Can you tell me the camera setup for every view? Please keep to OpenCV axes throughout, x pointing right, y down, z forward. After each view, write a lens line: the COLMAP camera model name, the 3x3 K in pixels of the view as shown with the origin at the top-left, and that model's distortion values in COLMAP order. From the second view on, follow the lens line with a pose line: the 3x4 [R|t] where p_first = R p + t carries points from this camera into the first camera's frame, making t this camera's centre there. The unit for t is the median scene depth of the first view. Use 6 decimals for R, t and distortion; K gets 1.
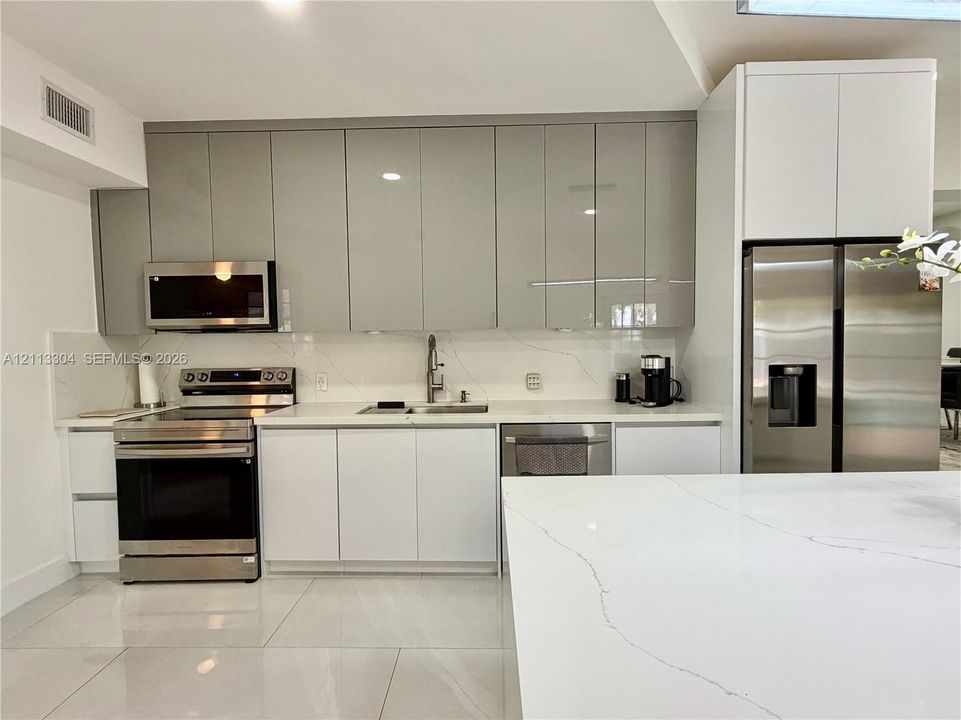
lens RADIAL K [[461.5, 0, 480.5], [0, 461.5, 360.0], [0, 0, 1]] dist [0.004546, 0.000462]
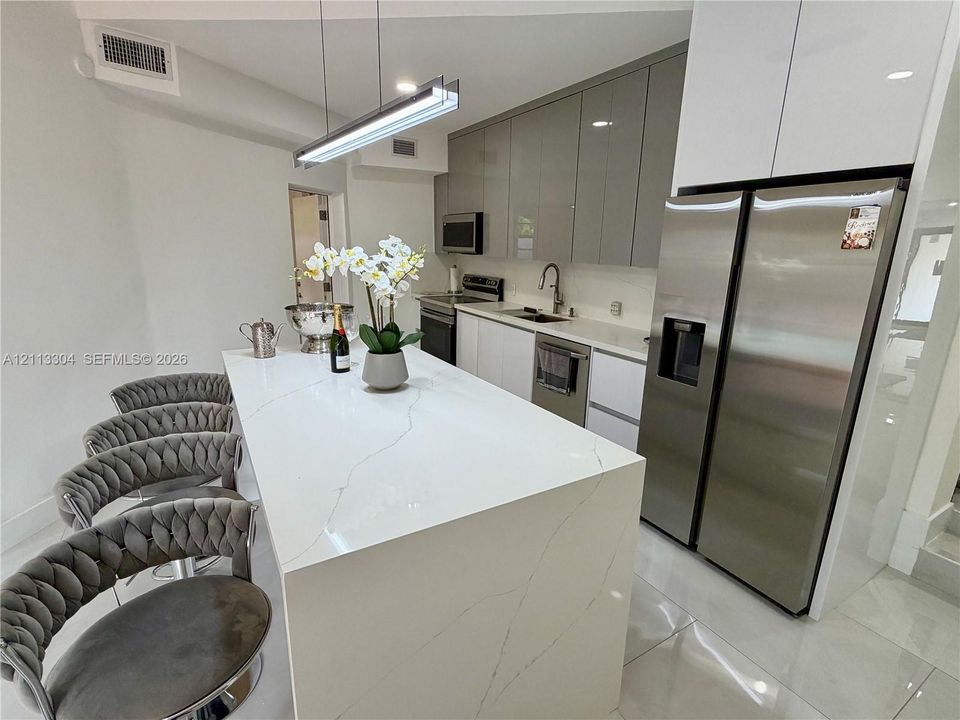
lens RADIAL K [[461.0, 0, 480.0], [0, 461.0, 360.0], [0, 0, 1]] dist [0.004546, 0.000462]
pose [[0.529672, 0.233277, -0.815493, 1.048961], [-0.063456, 0.969641, 0.236157, -0.093528], [0.845826, -0.073338, 0.528394, 0.084963]]
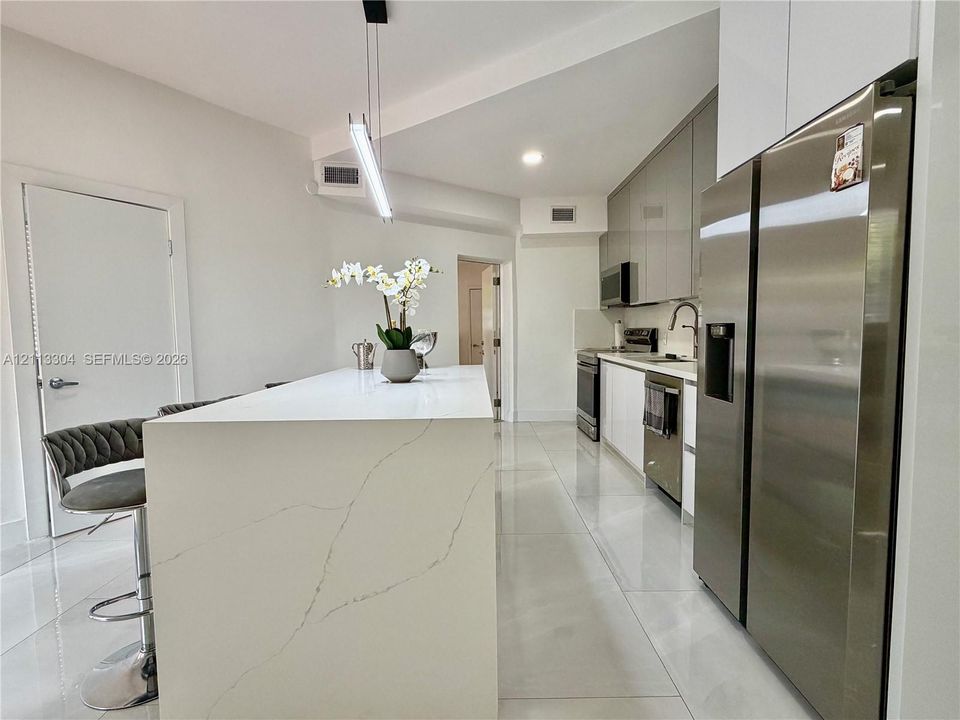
lens RADIAL K [[461.0, 0, 480.0], [0, 461.0, 360.0], [0, 0, 1]] dist [0.004546, 0.000462]
pose [[0.018992, 0.080141, -0.996603, 1.234576], [-0.025096, 0.996507, 0.079655, 0.016822], [0.999505, 0.023498, 0.020937, 0.462016]]
